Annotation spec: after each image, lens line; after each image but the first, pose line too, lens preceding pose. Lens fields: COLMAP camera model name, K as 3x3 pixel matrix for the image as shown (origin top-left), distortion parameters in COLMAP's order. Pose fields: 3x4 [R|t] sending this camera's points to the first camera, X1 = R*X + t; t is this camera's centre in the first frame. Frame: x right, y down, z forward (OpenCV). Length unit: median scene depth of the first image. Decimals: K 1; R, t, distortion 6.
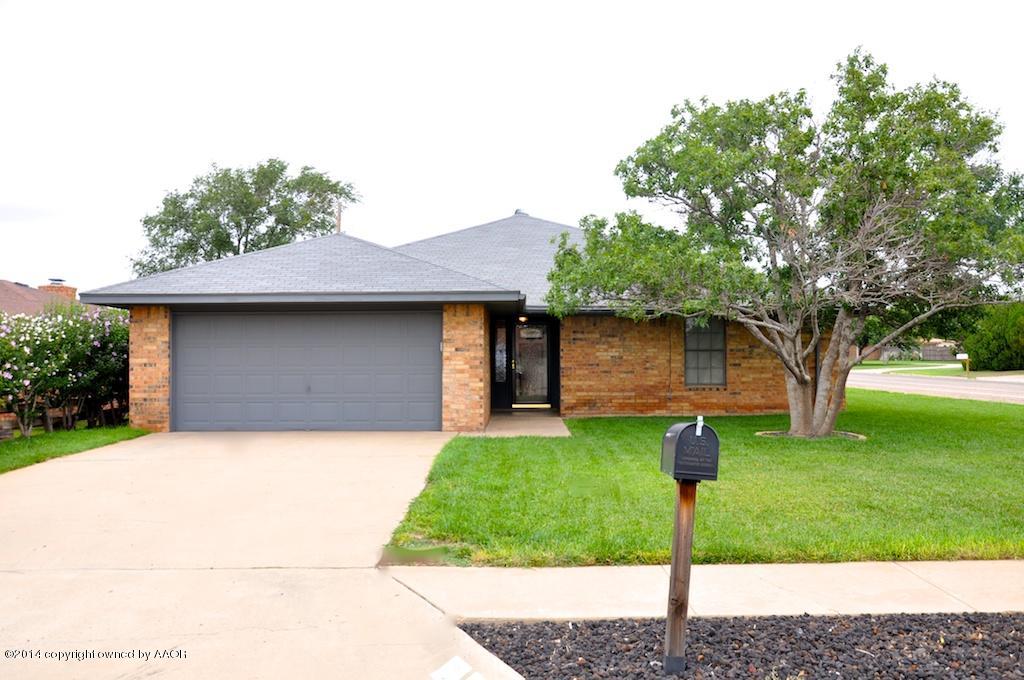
lens RADIAL K [[927.4, 0, 513.9], [0, 927.4, 355.4], [0, 0, 1]] dist [-0.006357, 0.148060]
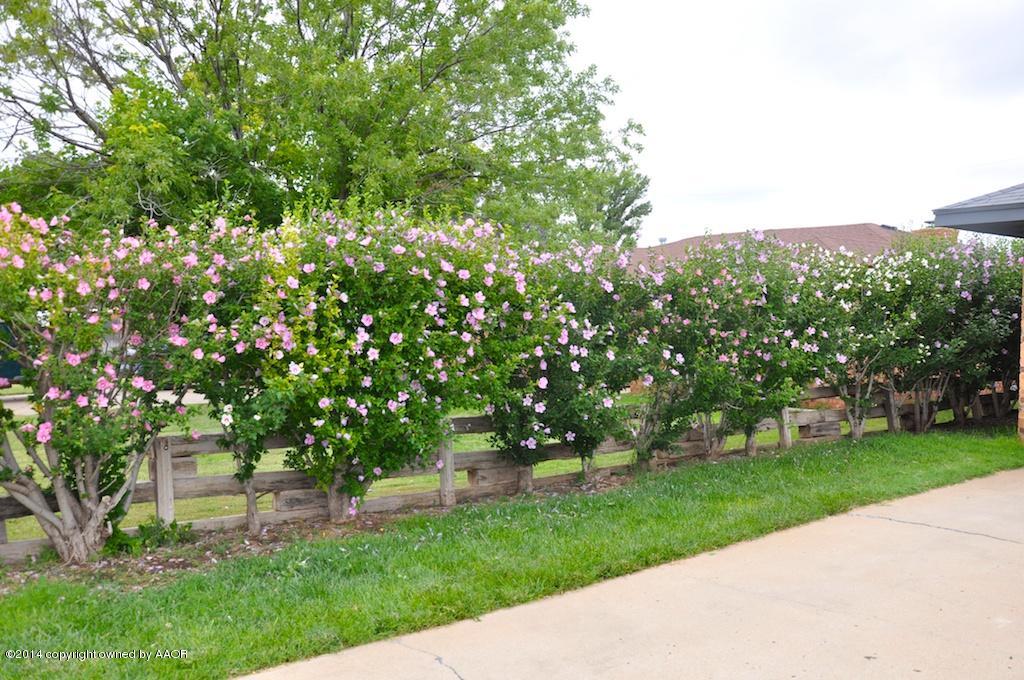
lens RADIAL K [[927.4, 0, 513.9], [0, 927.4, 355.4], [0, 0, 1]] dist [-0.006357, 0.148060]
pose [[0.626918, 0.039904, -0.778063, -0.155071], [-0.005491, 0.998889, 0.046805, -0.000128], [0.779066, -0.025071, 0.626441, 0.384315]]
